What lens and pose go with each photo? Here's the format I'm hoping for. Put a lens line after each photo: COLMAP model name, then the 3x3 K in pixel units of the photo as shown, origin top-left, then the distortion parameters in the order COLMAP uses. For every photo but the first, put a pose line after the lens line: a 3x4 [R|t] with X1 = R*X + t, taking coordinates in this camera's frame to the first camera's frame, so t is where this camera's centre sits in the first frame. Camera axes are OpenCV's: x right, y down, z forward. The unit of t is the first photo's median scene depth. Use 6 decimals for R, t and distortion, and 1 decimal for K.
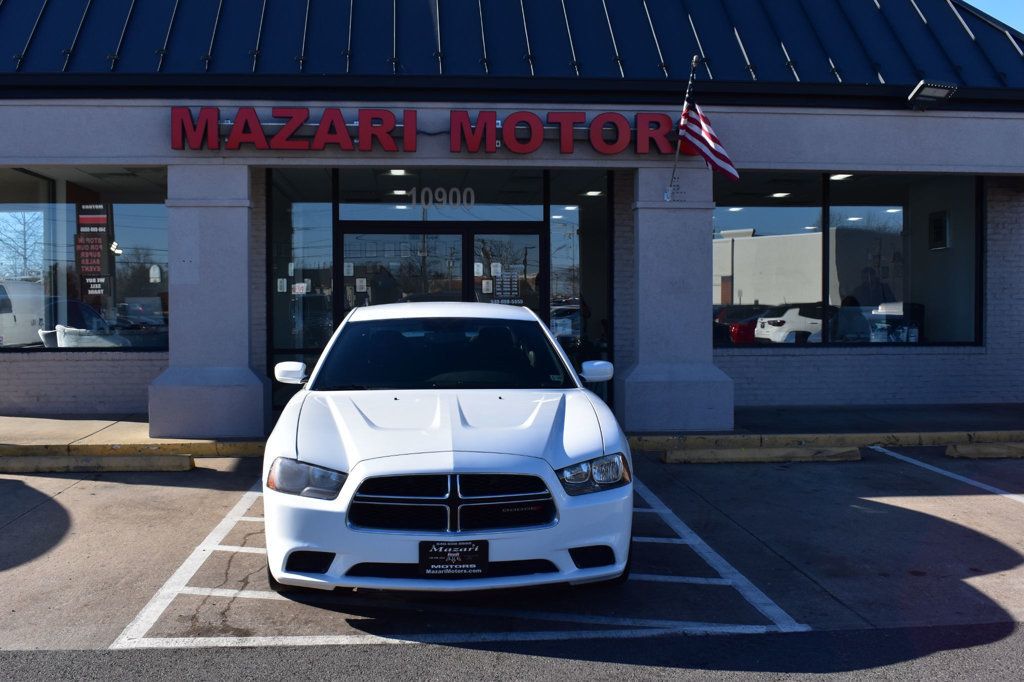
lens RADIAL K [[1091.9, 0, 512.0], [0, 1091.9, 341.0], [0, 0, 1]] dist [-0.059199, -0.003703]
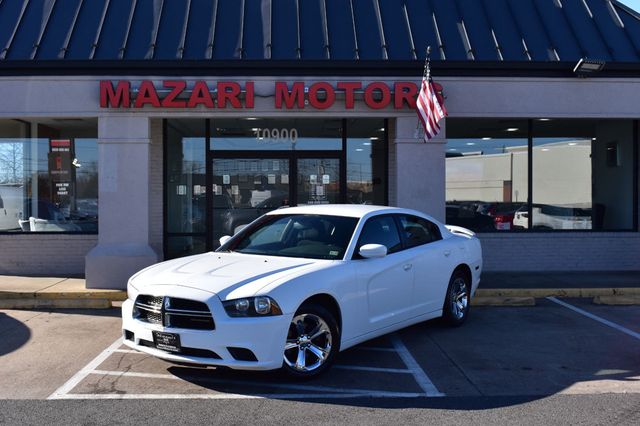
lens RADIAL K [[786.9, 0, 320.0], [0, 786.9, 213.0], [0, 0, 1]] dist [-0.041801, -0.003091]
pose [[0.998636, 0.000875, -0.052210, 0.066543], [-0.001819, 0.999836, -0.018039, -0.001313], [0.052186, 0.018110, 0.998473, -0.126766]]
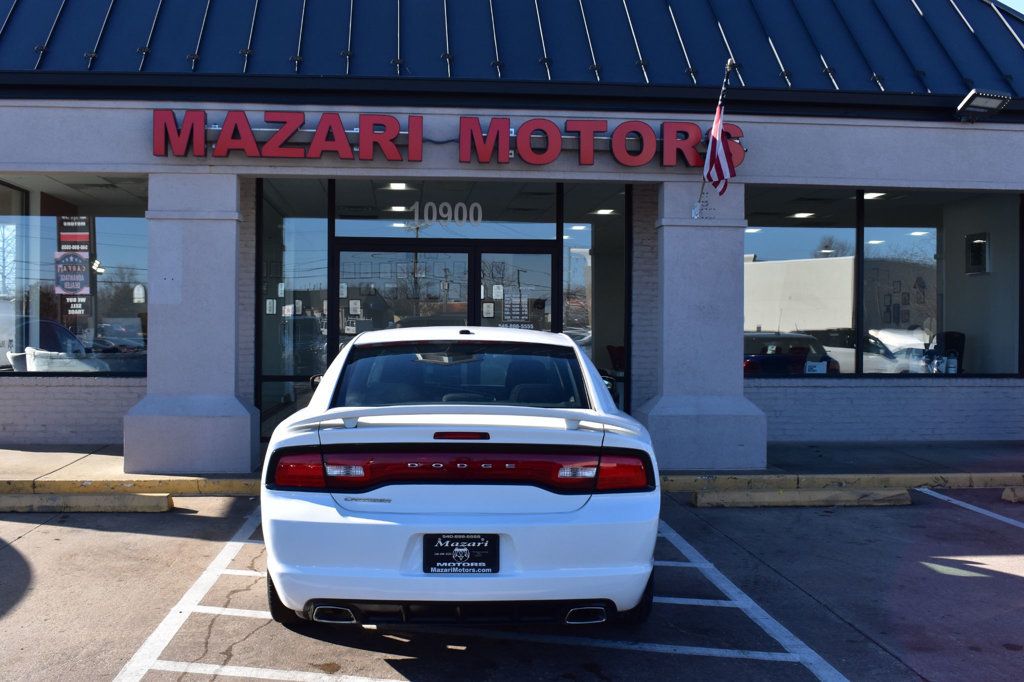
lens RADIAL K [[1115.4, 0, 512.0], [0, 1115.4, 341.0], [0, 0, 1]] dist [-0.054026, -0.004323]
pose [[0.999941, 0.008449, 0.006864, -0.017326], [-0.008293, 0.999713, -0.022461, -0.002967], [-0.007051, 0.022403, 0.999724, 0.069110]]
